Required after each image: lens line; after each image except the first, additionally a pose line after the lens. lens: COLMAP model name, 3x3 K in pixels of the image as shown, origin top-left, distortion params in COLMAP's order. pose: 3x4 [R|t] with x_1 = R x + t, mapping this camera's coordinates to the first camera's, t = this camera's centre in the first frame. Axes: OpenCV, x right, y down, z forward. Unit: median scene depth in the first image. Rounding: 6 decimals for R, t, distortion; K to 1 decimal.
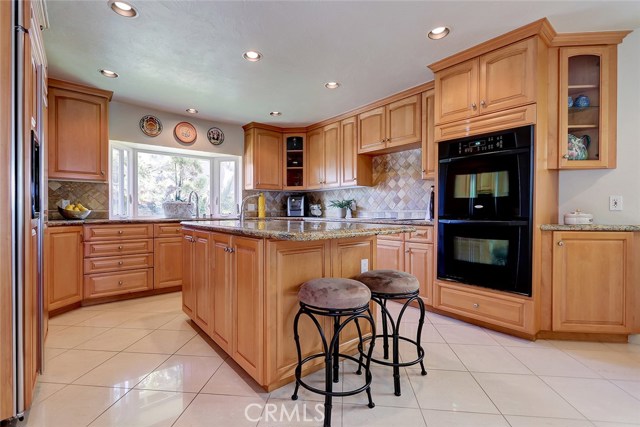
lens RADIAL K [[303.4, 0, 305.6], [0, 303.4, 204.3], [0, 0, 1]] dist [-0.001540, -0.000246]
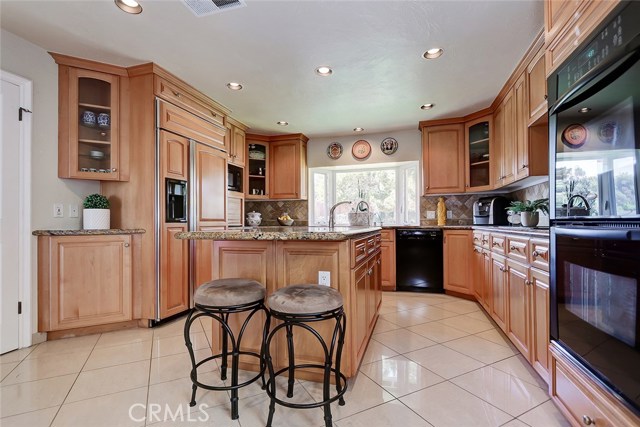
lens RADIAL K [[289.7, 0, 312.4], [0, 289.7, 219.0], [0, 0, 1]] dist [0.000034, -0.000123]
pose [[0.547874, -0.013654, -0.836449, 0.372354], [0.022981, 0.999735, -0.001267, 0.016784], [0.836245, -0.018528, 0.548043, 0.238079]]
